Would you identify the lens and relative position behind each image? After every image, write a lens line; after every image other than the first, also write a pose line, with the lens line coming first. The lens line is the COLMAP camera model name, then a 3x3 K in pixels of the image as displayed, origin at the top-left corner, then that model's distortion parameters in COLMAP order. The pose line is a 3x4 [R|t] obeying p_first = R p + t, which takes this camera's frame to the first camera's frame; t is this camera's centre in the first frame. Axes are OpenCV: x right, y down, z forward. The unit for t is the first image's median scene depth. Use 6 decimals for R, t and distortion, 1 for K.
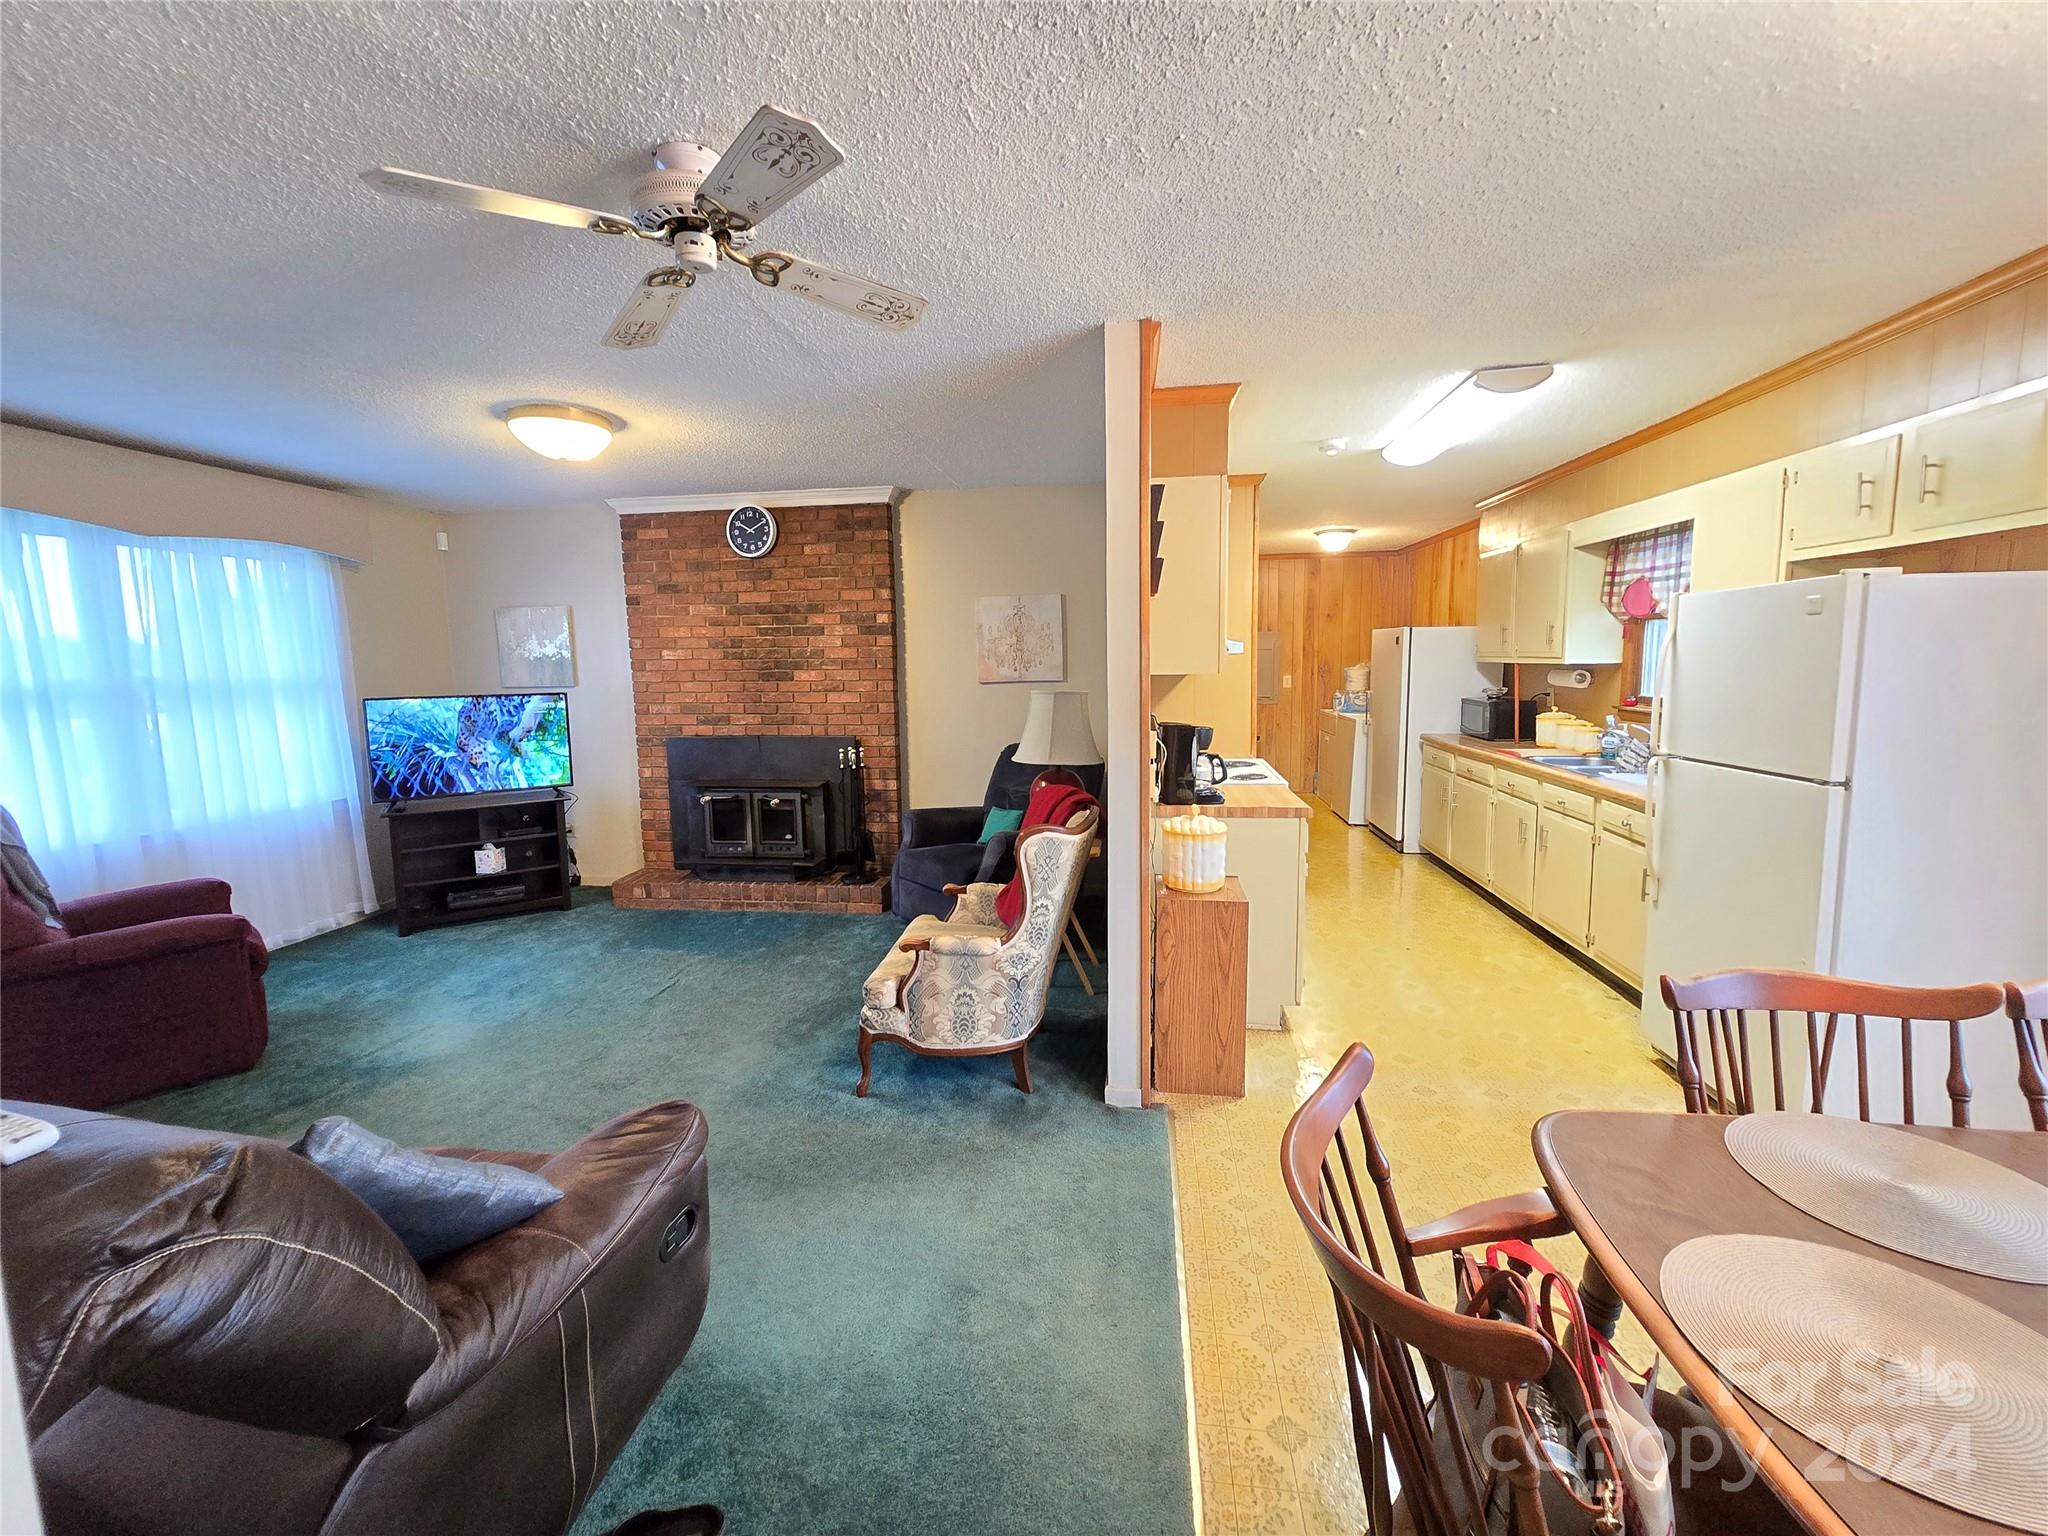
lens RADIAL K [[836.6, 0, 1018.9], [0, 836.6, 748.3], [0, 0, 1]] dist [-0.008913, 0.002723]
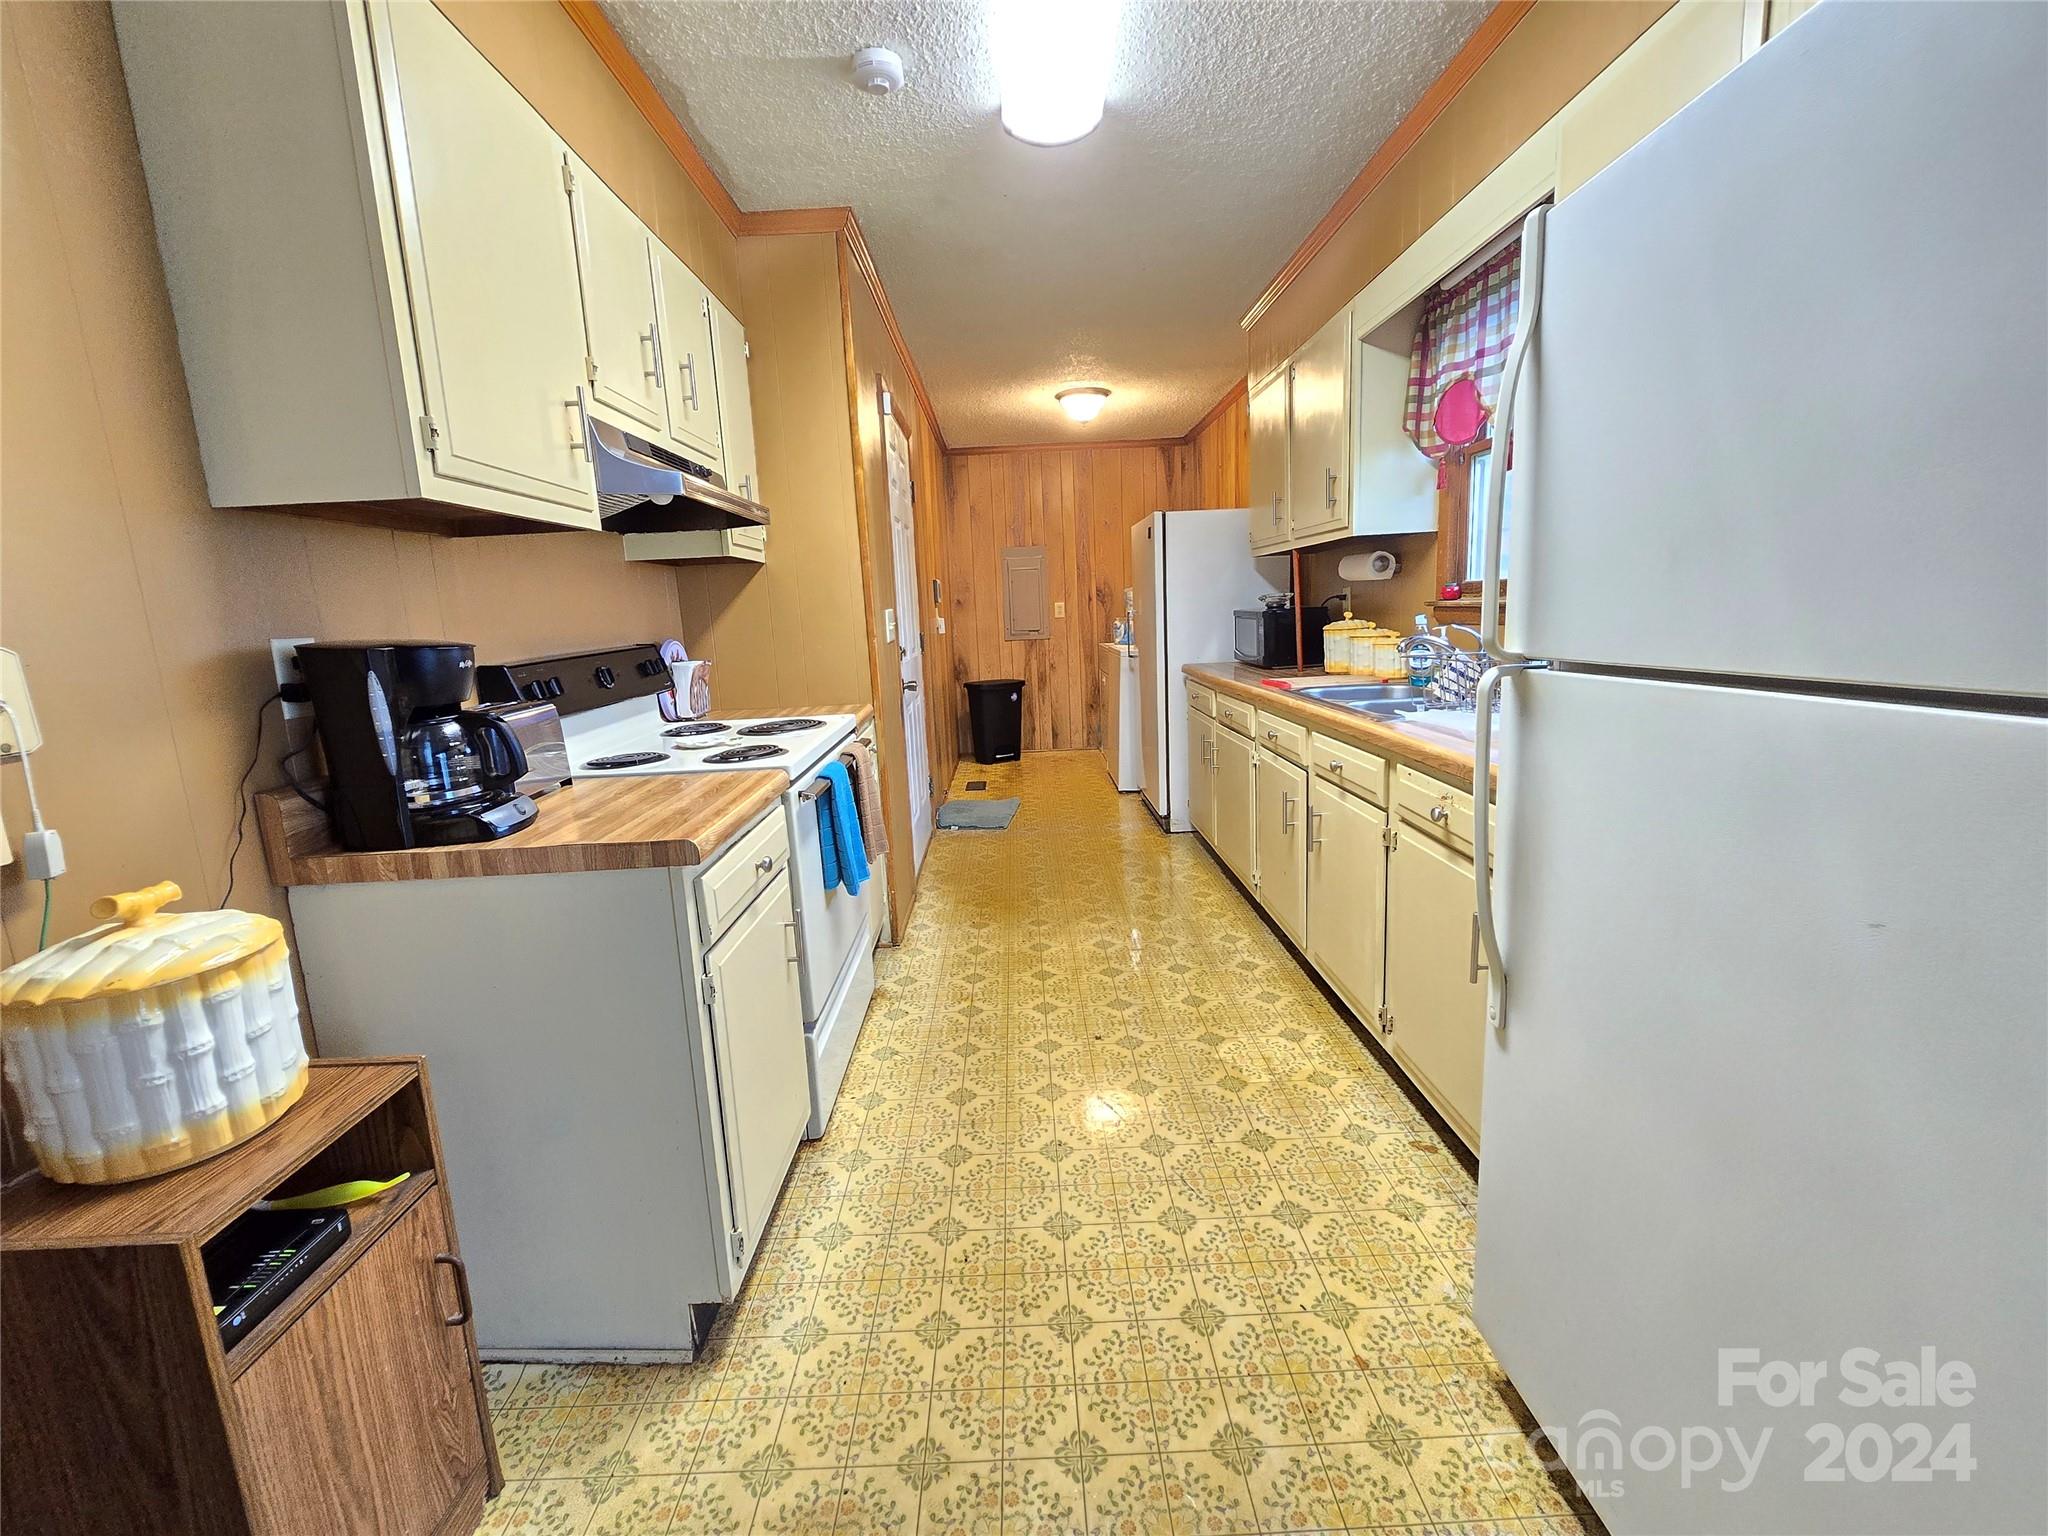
lens RADIAL K [[836.6, 0, 1022.0], [0, 836.6, 747.9], [0, 0, 1]] dist [-0.008913, 0.002723]
pose [[0.988509, -0.053912, 0.141220, 0.328026], [0.046719, 0.997460, 0.053762, 0.011008], [-0.143760, -0.046547, 0.988517, 0.431875]]
